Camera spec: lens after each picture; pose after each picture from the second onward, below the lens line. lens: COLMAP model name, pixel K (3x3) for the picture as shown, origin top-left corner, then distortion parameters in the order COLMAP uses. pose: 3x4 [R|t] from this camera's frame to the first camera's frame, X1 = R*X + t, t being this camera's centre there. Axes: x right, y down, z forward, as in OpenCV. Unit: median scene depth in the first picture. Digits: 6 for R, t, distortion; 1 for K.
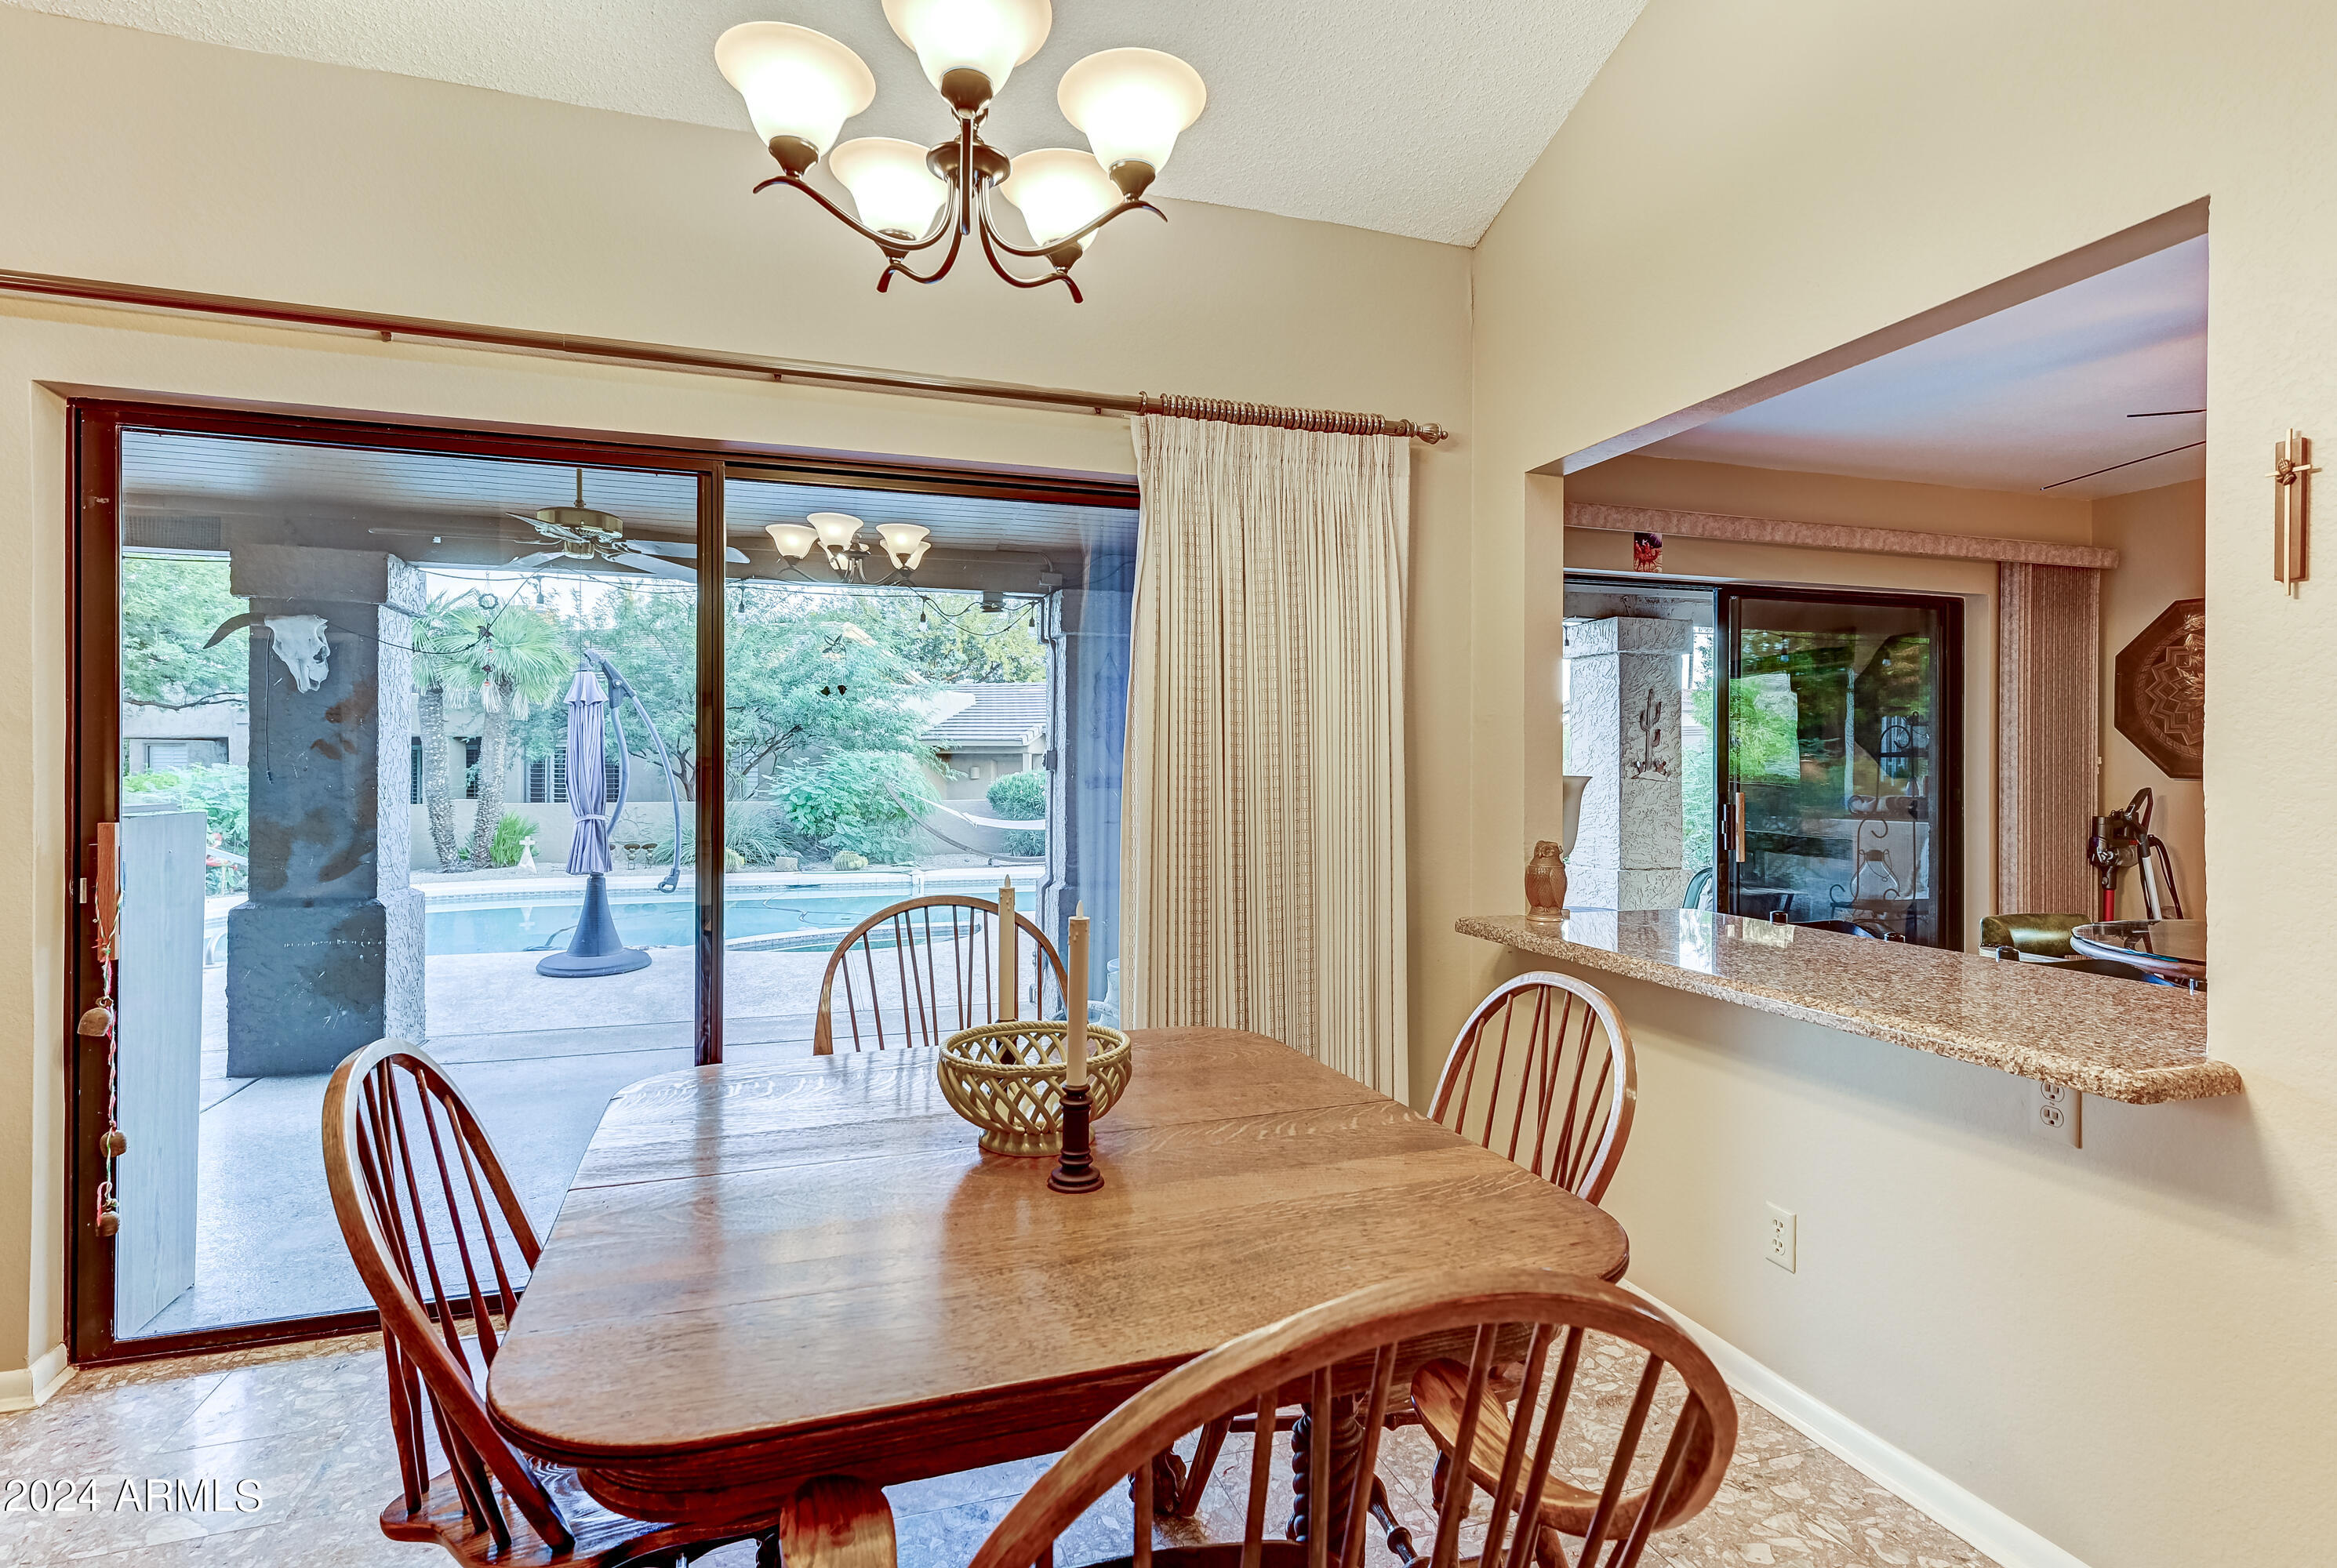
lens RADIAL K [[1142.7, 0, 1169.2], [0, 1142.7, 773.5], [0, 0, 1]] dist [0.009462, -0.000118]
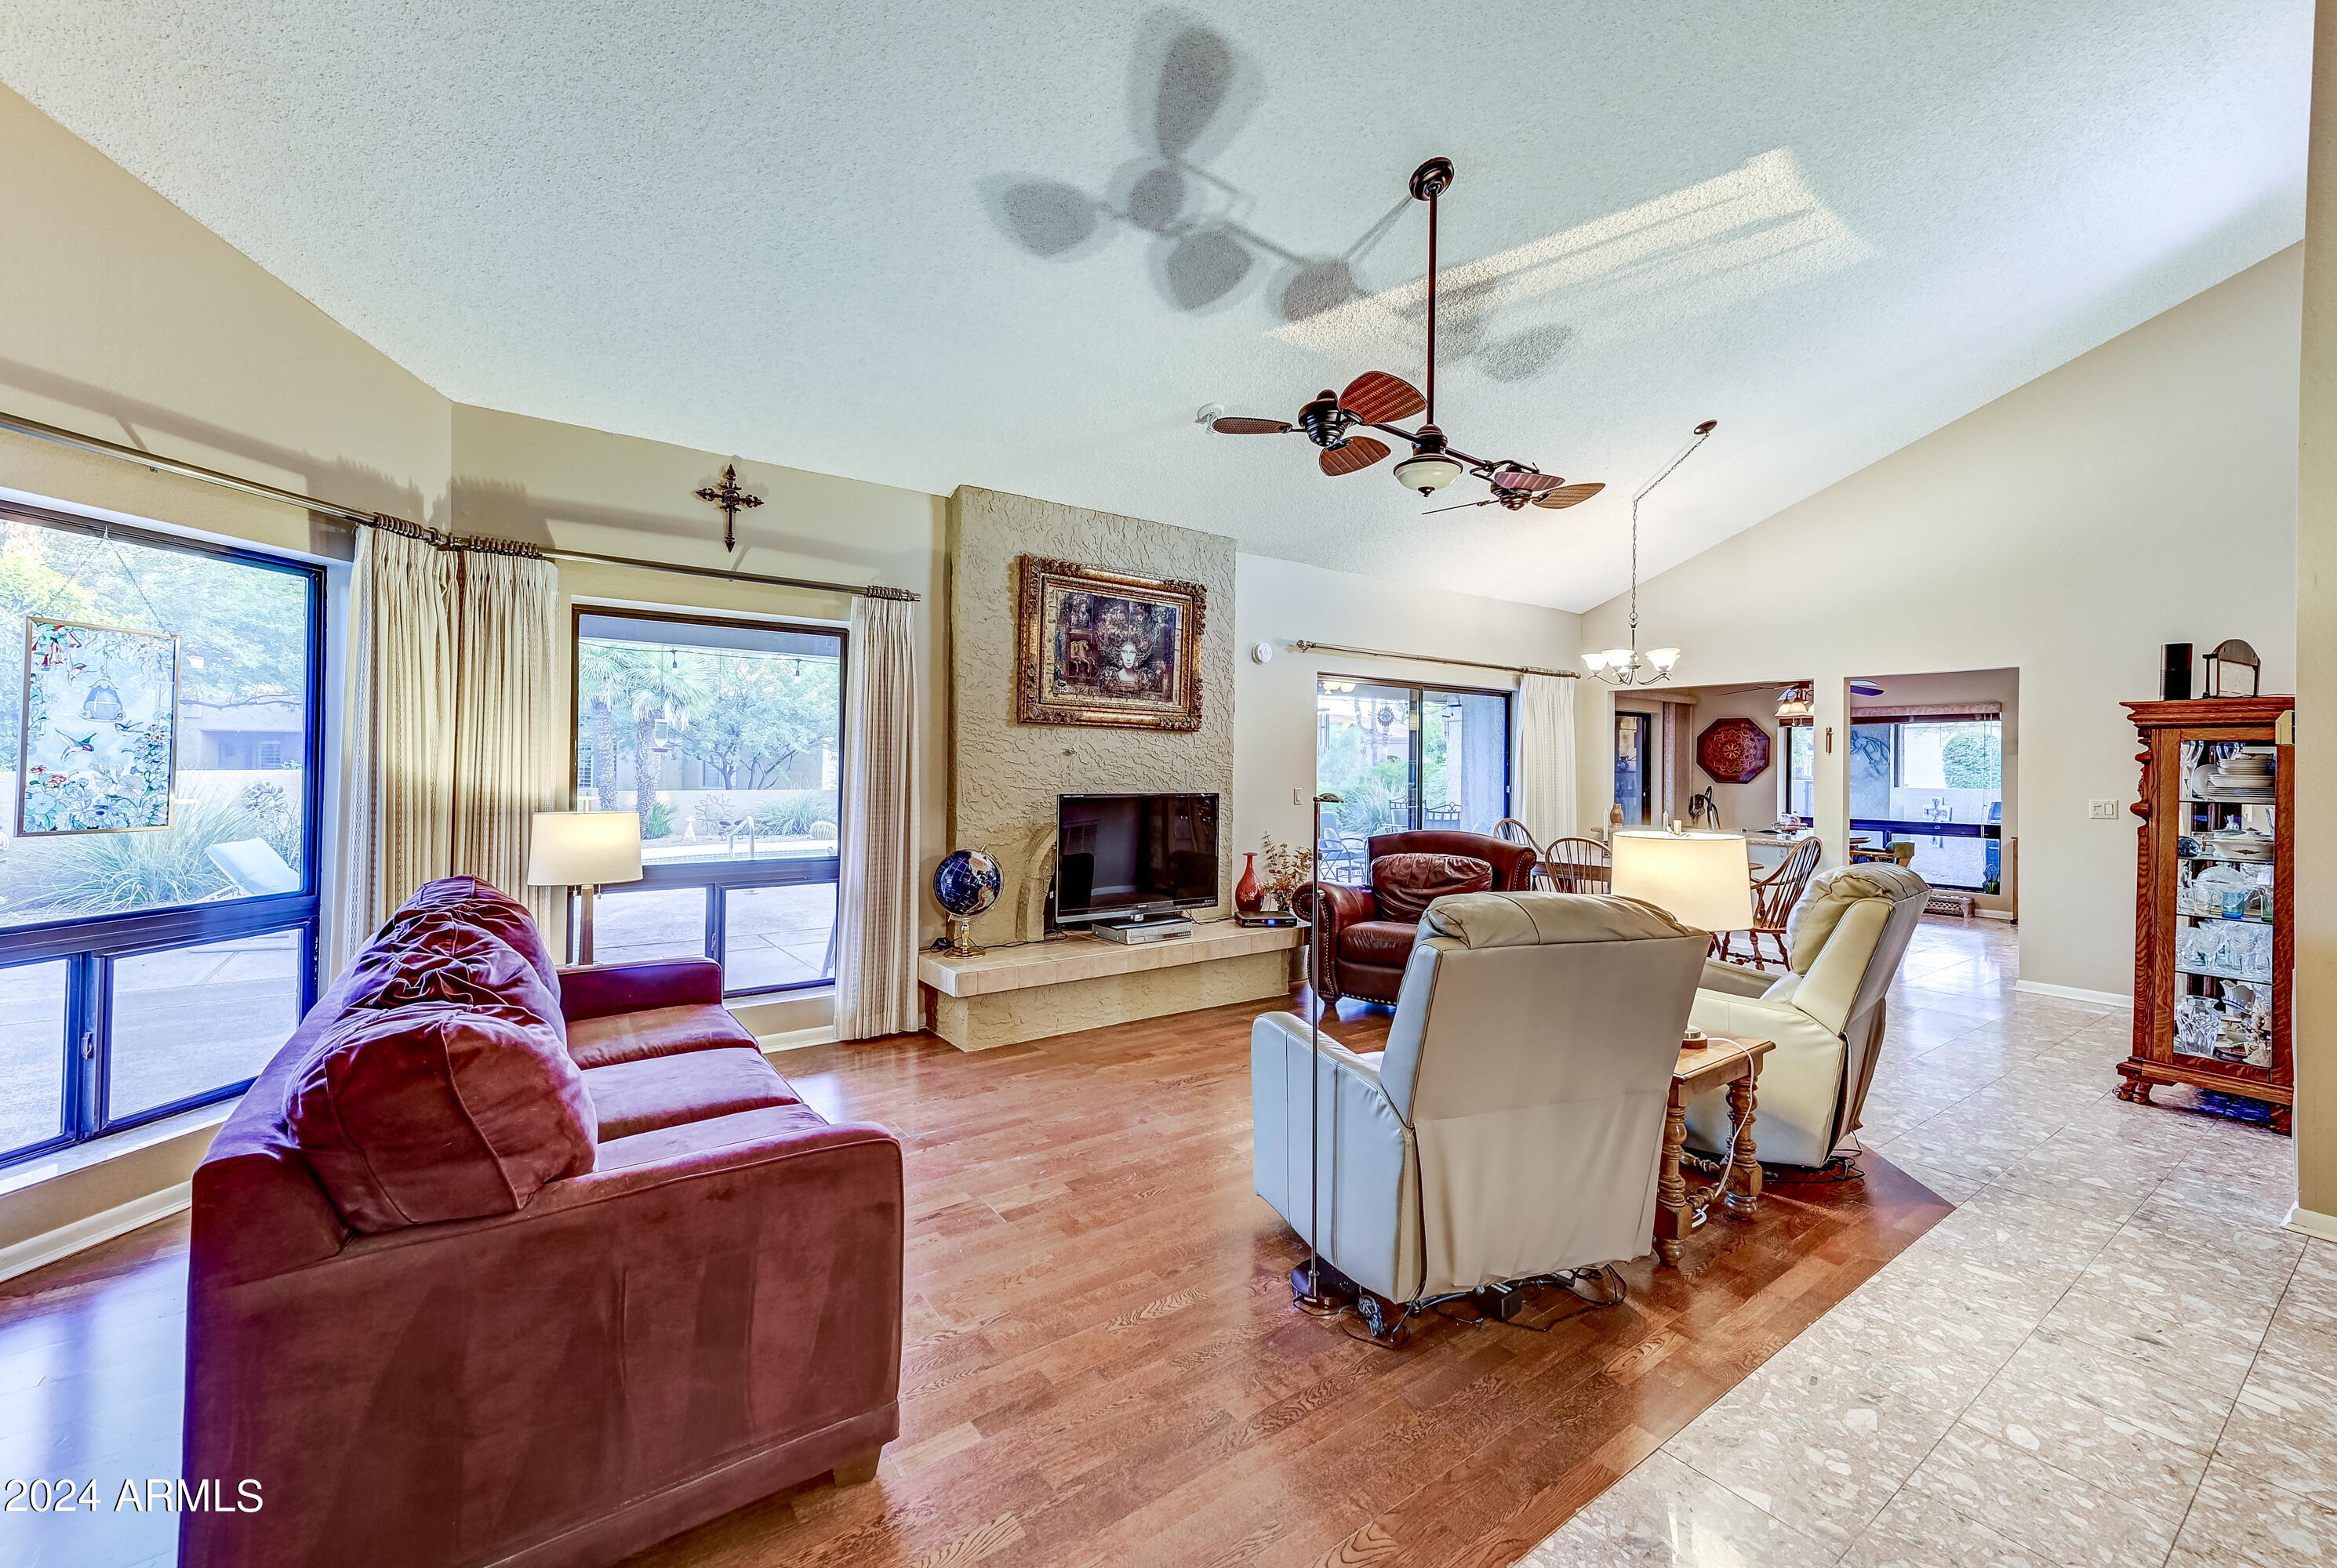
lens RADIAL K [[921.7, 0, 1156.6], [0, 921.7, 762.8], [0, 0, 1]] dist [0.017118, 0.000243]
pose [[0.951580, 0.008858, 0.307272, -1.718872], [-0.007519, 0.999956, -0.005541, -0.032459], [-0.307308, 0.002962, 0.951605, -1.121327]]
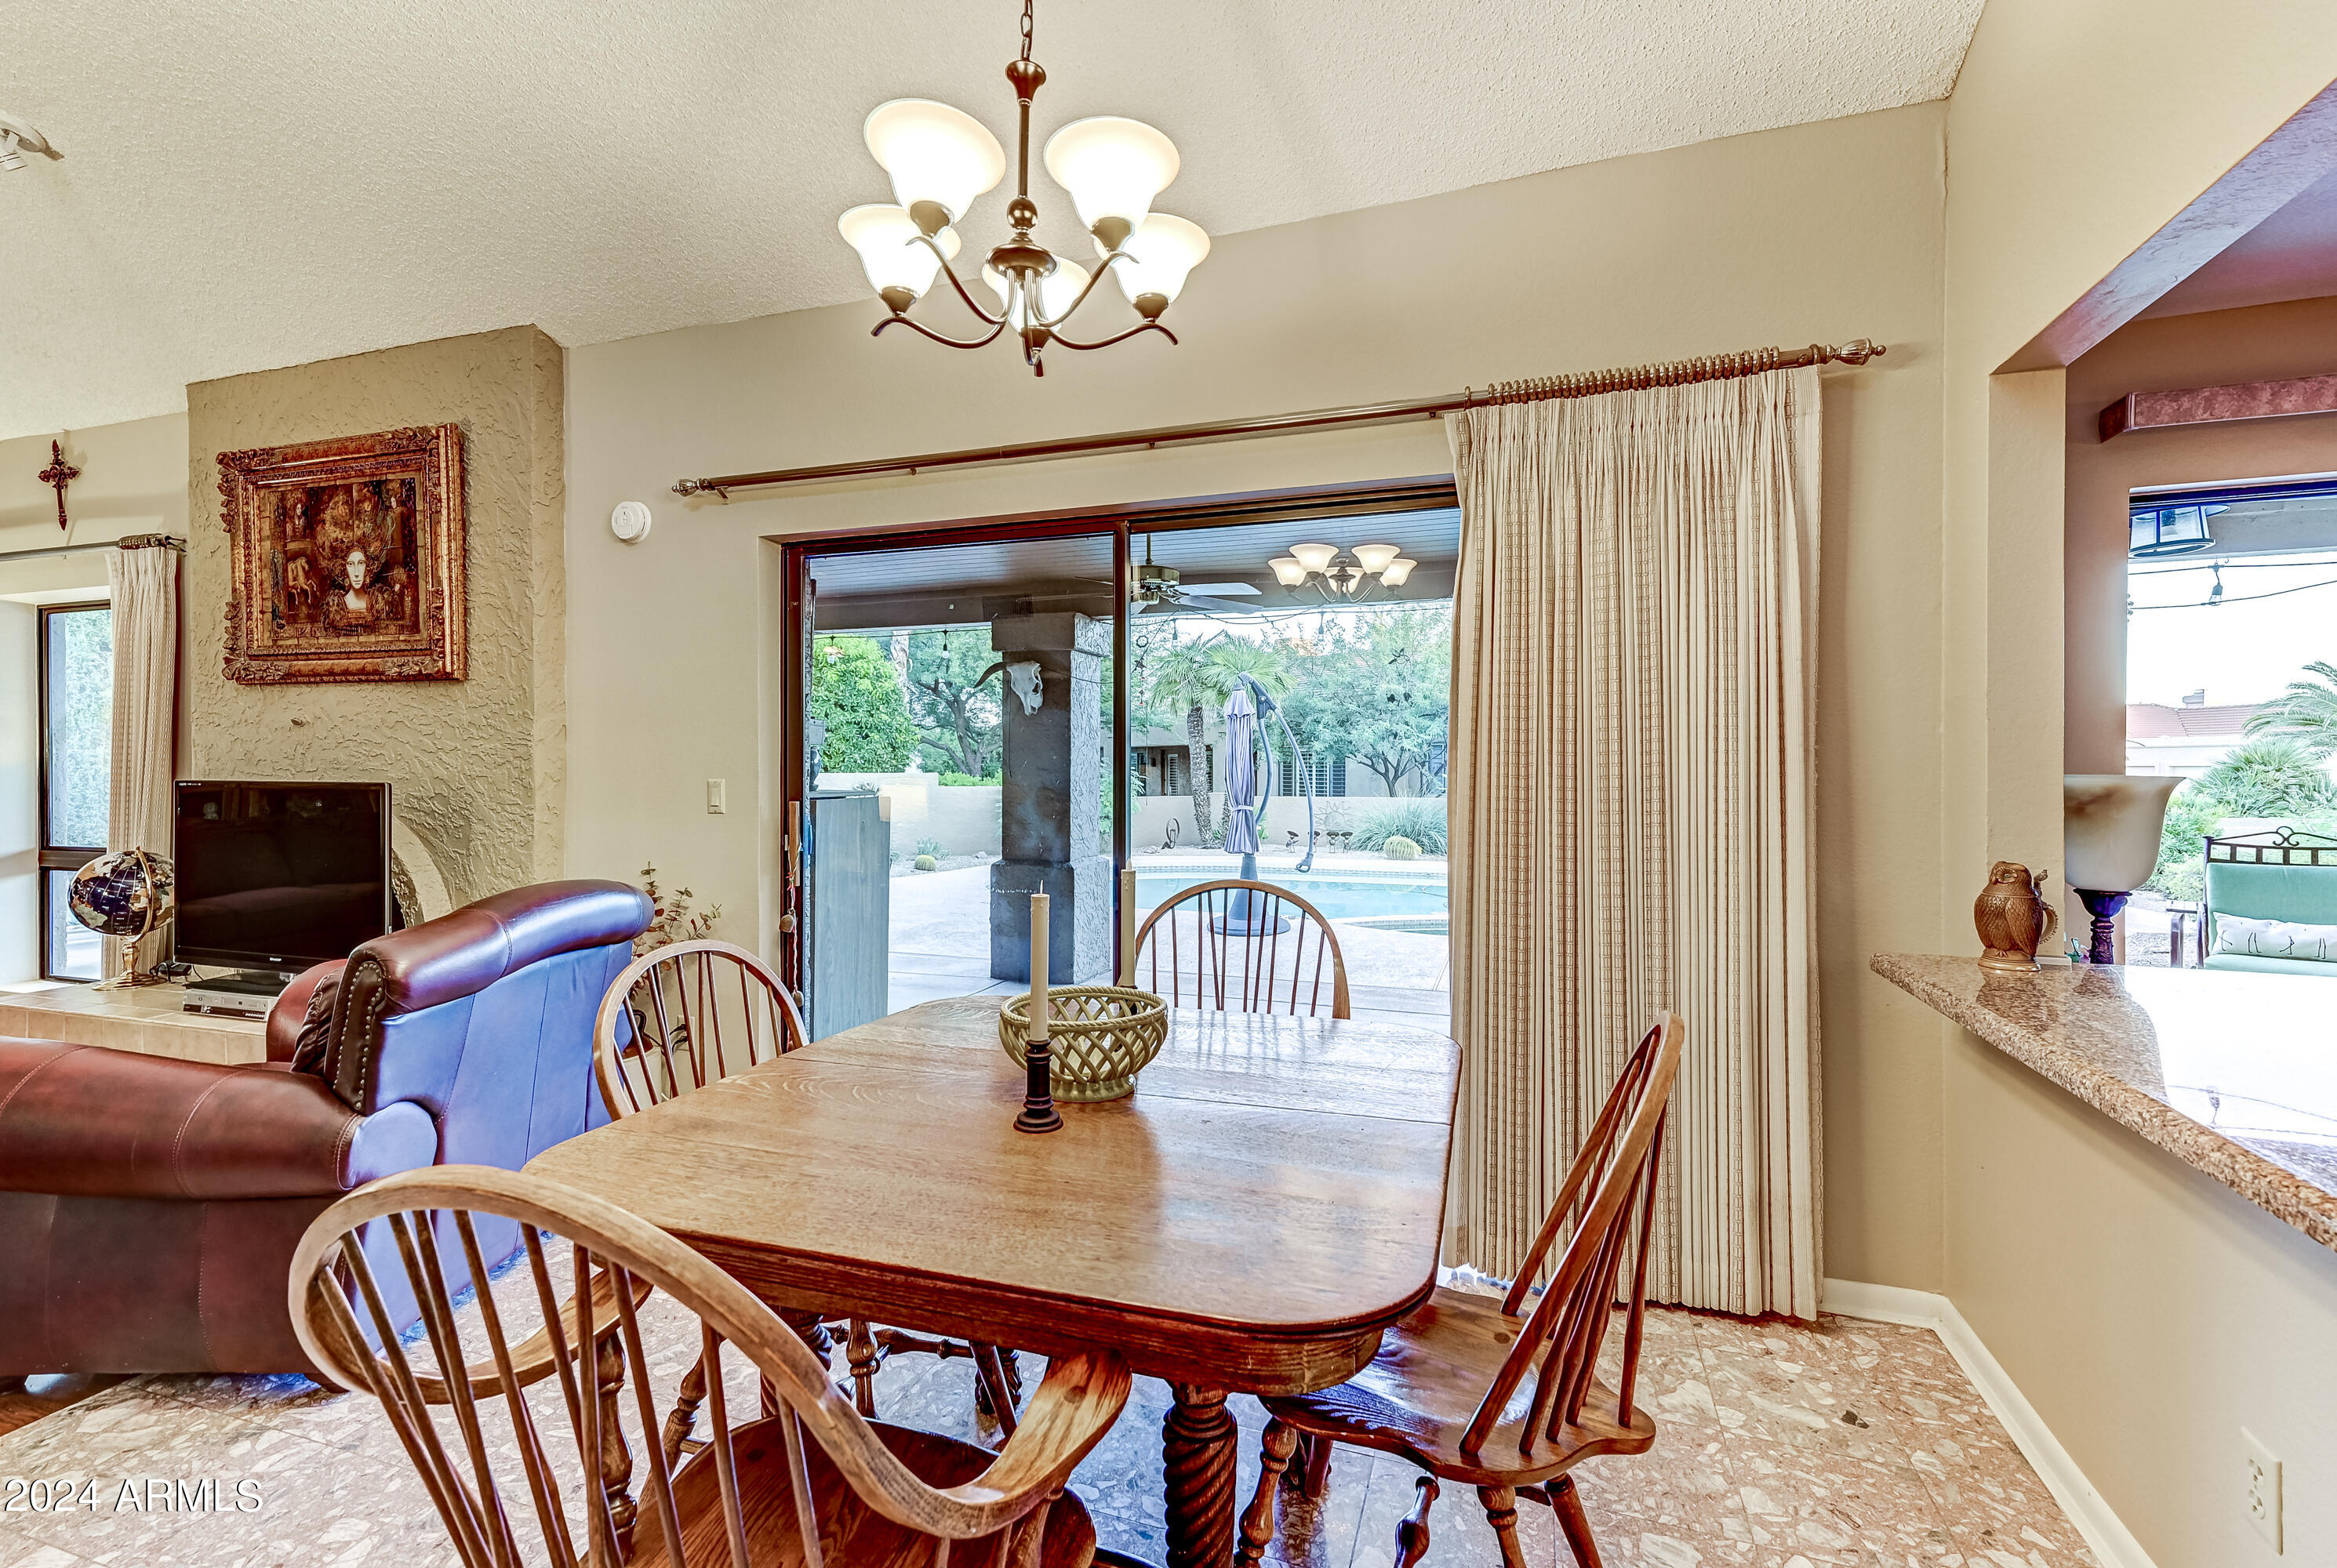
lens RADIAL K [[1054.1, 0, 1167.9], [0, 1054.1, 774.4], [0, 0, 1]] dist [0.019016, 0.000811]
pose [[0.794998, 0.002017, -0.606609, 0.306389], [-0.001438, 0.999998, 0.001441, 0.001141], [0.606610, -0.000273, 0.794999, 0.105181]]
